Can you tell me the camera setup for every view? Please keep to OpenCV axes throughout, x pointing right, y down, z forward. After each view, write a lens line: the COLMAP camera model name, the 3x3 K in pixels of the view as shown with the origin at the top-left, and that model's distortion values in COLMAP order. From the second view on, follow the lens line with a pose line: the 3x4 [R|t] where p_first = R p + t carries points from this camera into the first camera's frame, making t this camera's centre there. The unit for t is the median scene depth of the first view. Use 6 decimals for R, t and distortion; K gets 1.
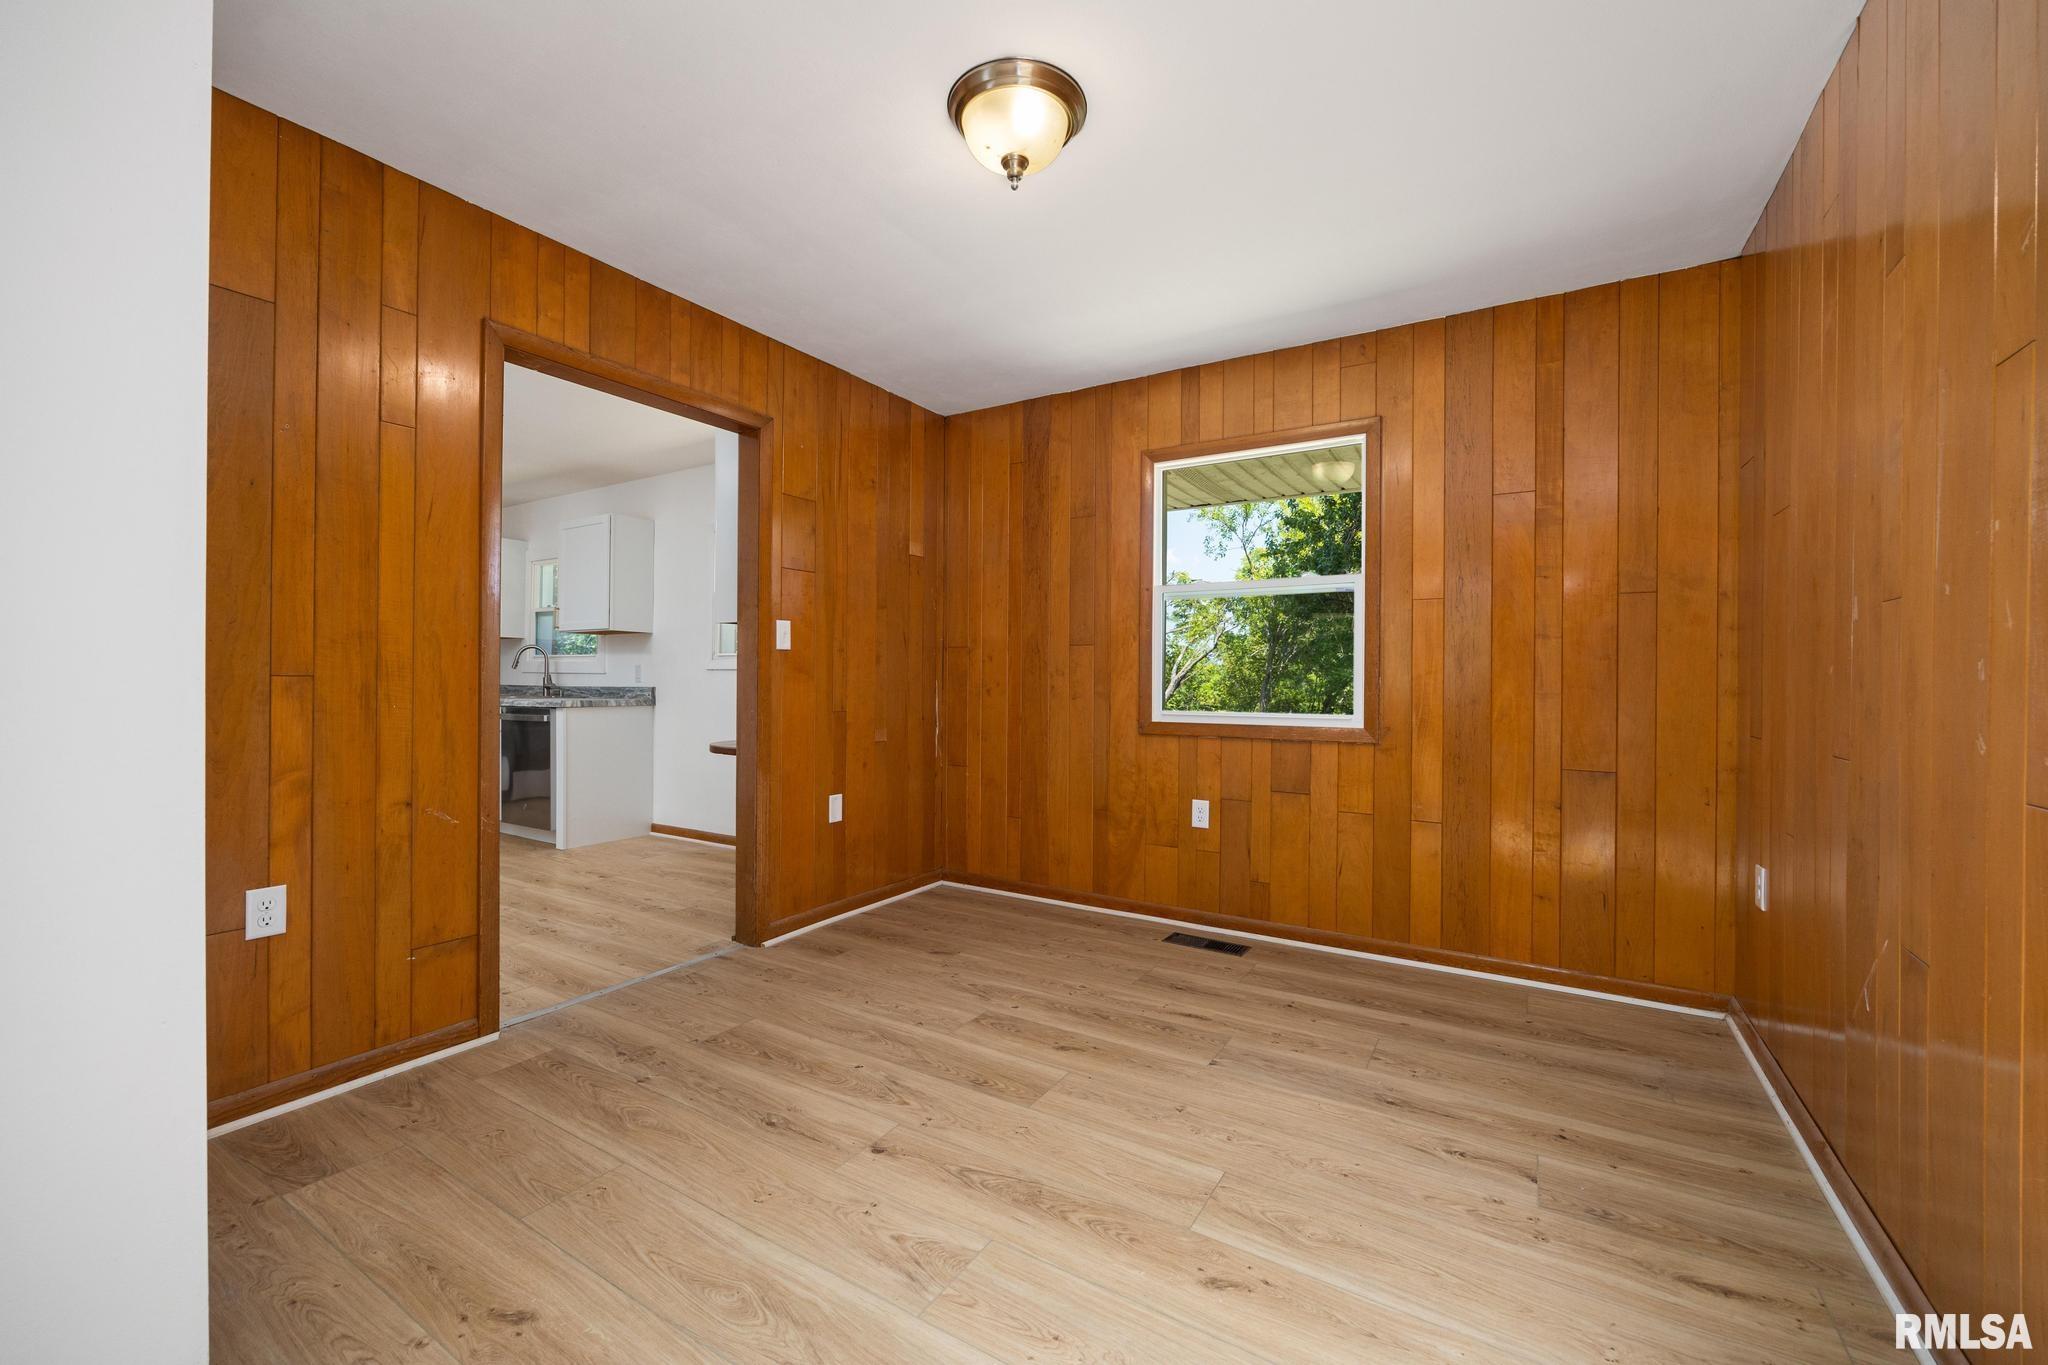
lens RADIAL K [[816.6, 0, 1039.8], [0, 816.6, 677.4], [0, 0, 1]] dist [-0.013383, -0.000121]
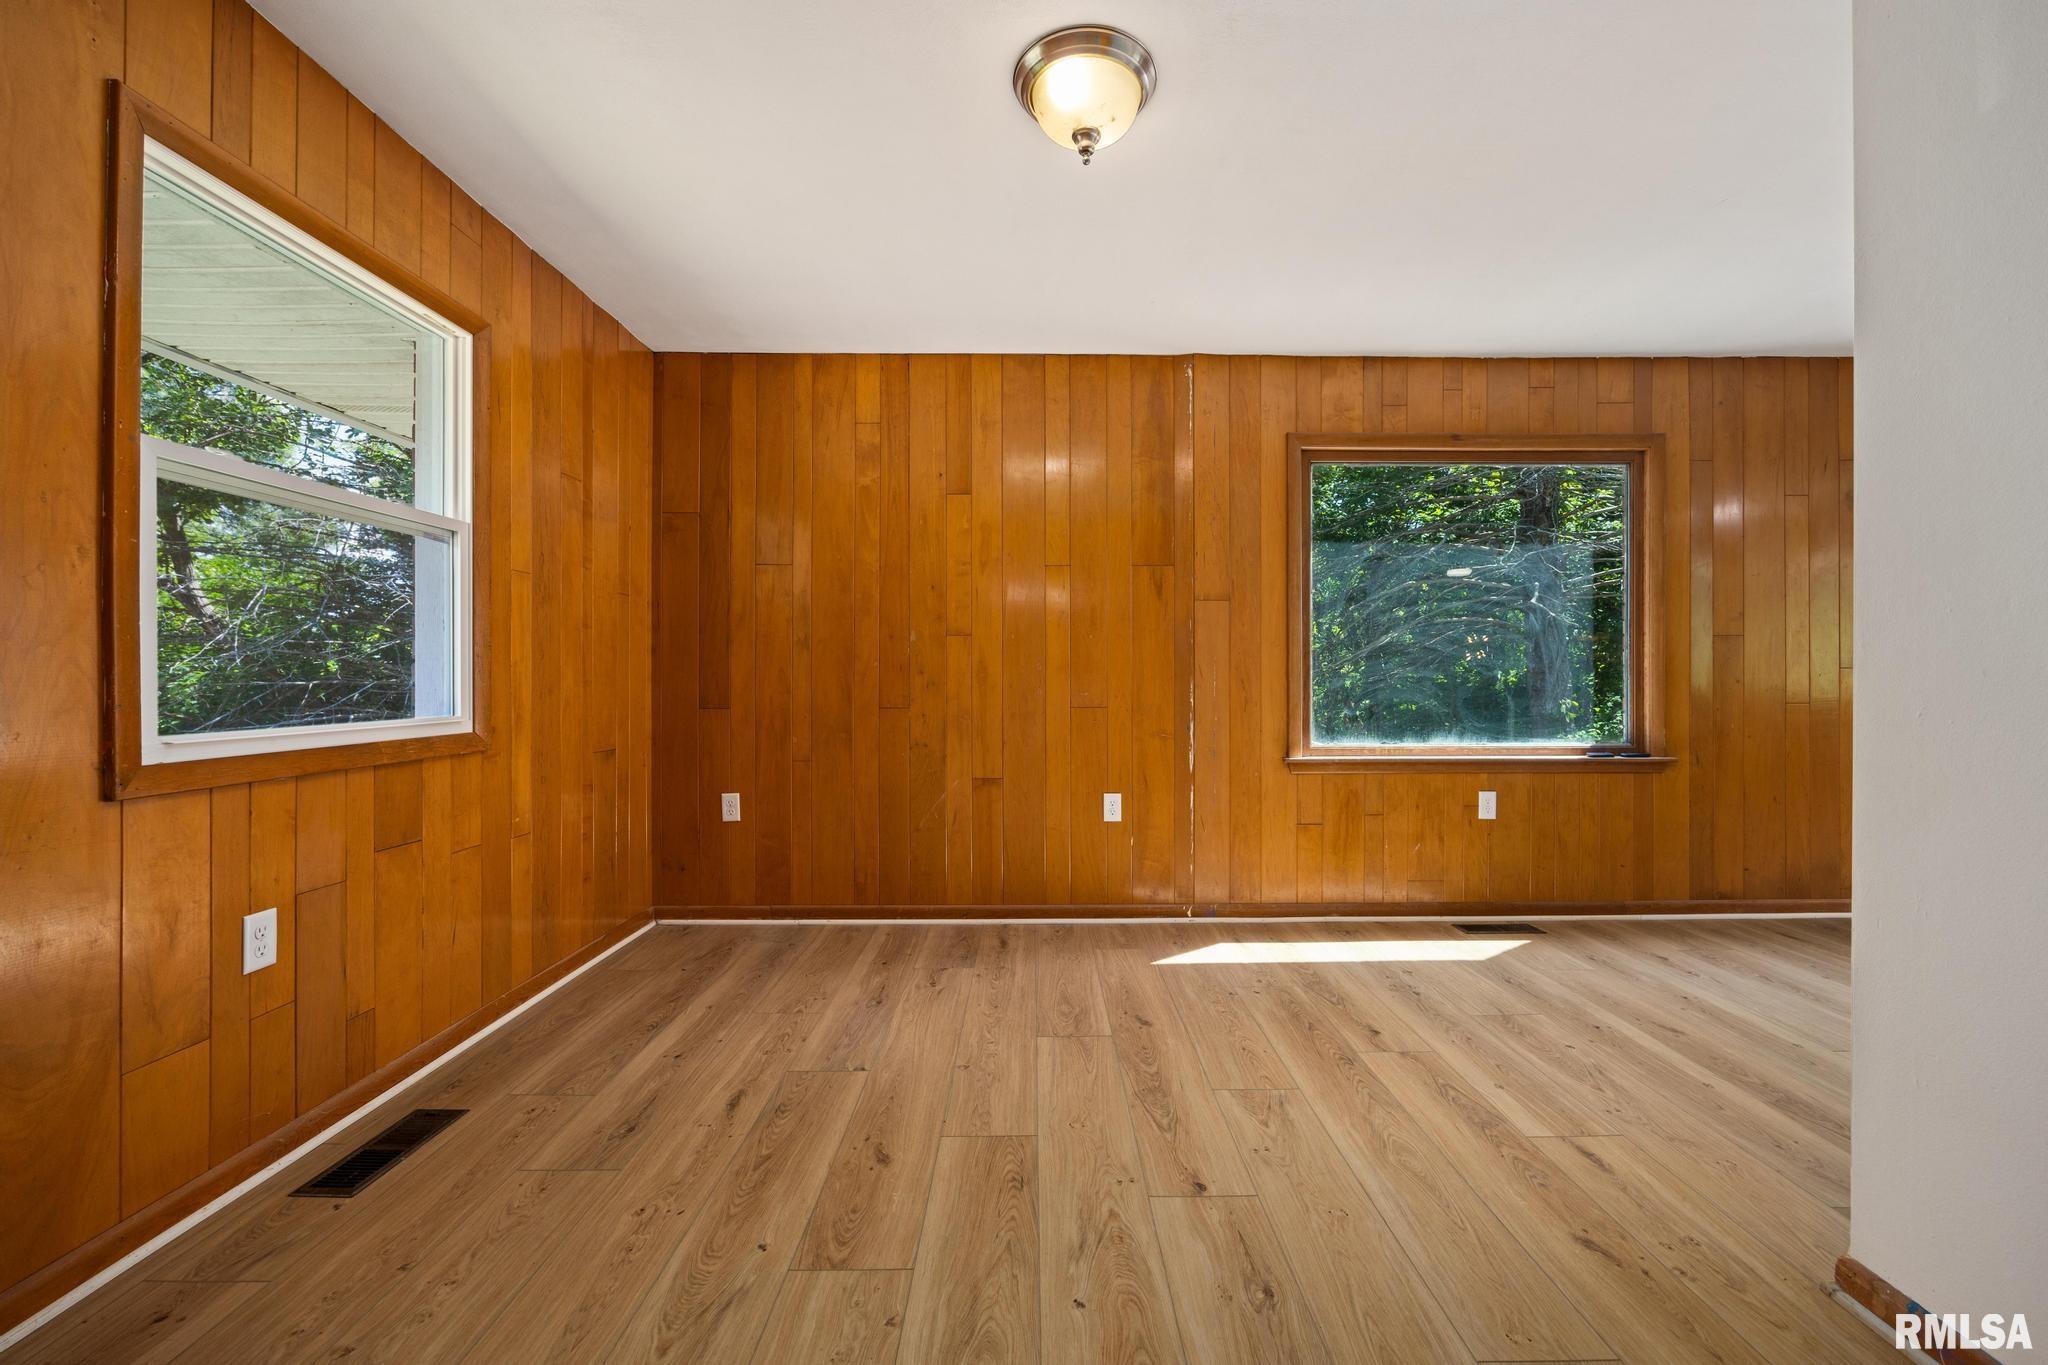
lens RADIAL K [[816.6, 0, 1045.2], [0, 816.6, 675.7], [0, 0, 1]] dist [-0.013383, -0.000121]
pose [[-0.532751, -0.001755, 0.846270, -0.663419], [-0.000839, 0.999998, 0.001545, 0.011196], [-0.846272, 0.000113, -0.532751, 1.242392]]
